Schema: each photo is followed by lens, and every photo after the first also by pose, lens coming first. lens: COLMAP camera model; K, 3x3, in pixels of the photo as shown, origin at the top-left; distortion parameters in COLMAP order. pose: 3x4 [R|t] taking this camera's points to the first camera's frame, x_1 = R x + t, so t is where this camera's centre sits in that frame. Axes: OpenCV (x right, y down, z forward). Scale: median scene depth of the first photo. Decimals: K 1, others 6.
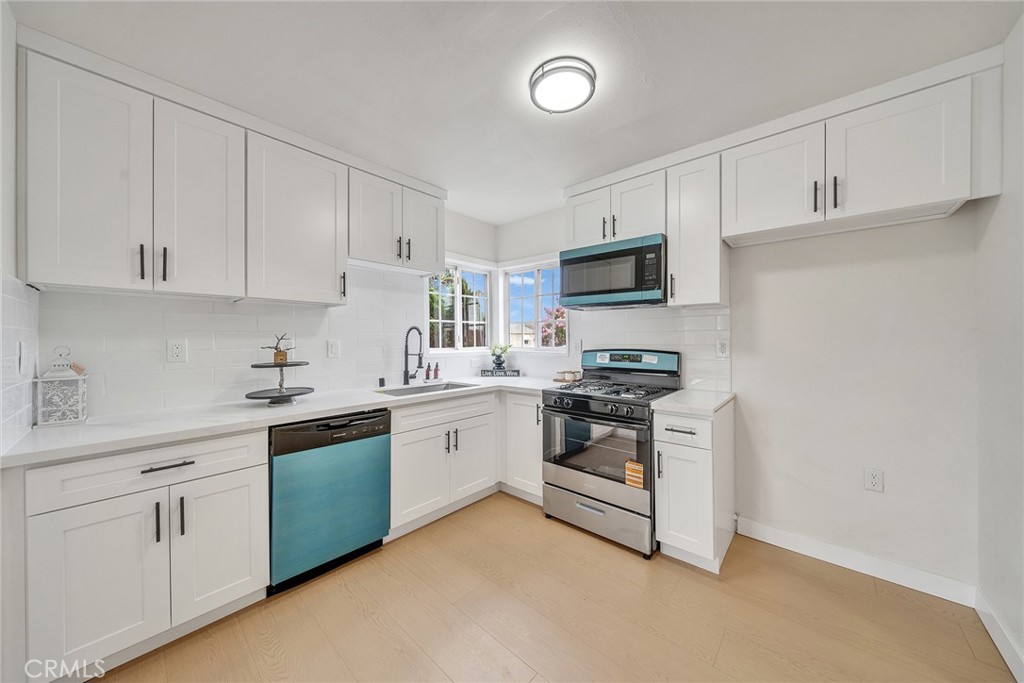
lens RADIAL K [[345.4, 0, 526.7], [0, 345.4, 348.0], [0, 0, 1]] dist [0.000015, 0.000009]
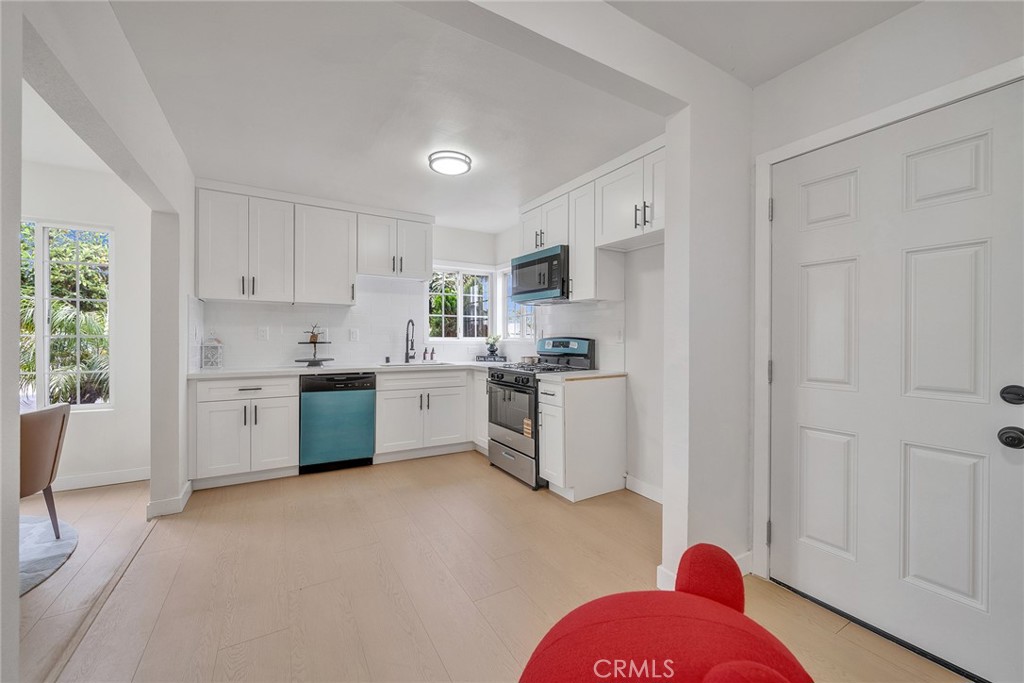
lens RADIAL K [[428.0, 0, 549.2], [0, 428.0, 352.9], [0, 0, 1]] dist [0.017486, 0.000230]
pose [[0.955133, 0.013992, -0.295847, 0.815677], [-0.012539, 0.999898, 0.006807, 0.058451], [0.295912, -0.002792, 0.955211, -0.527056]]
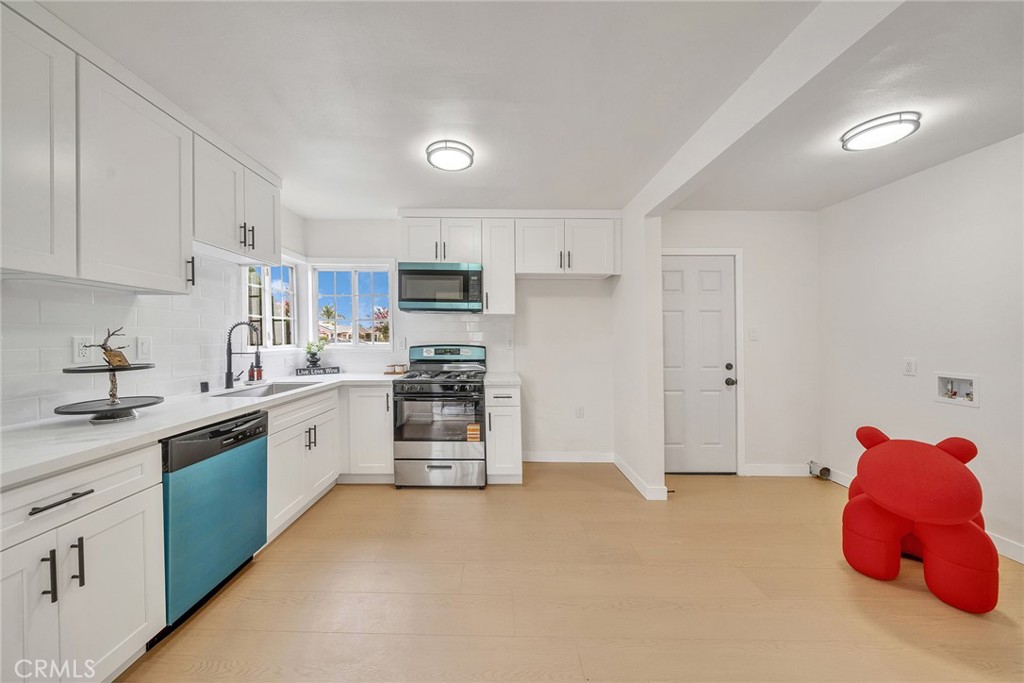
lens RADIAL K [[345.4, 0, 505.2], [0, 345.4, 344.0], [0, 0, 1]] dist [0.000015, 0.000009]
pose [[0.746214, -0.007808, 0.665660, -0.491033], [0.012066, 0.999926, -0.001796, 0.005913], [-0.665597, 0.009372, 0.746253, -0.134113]]
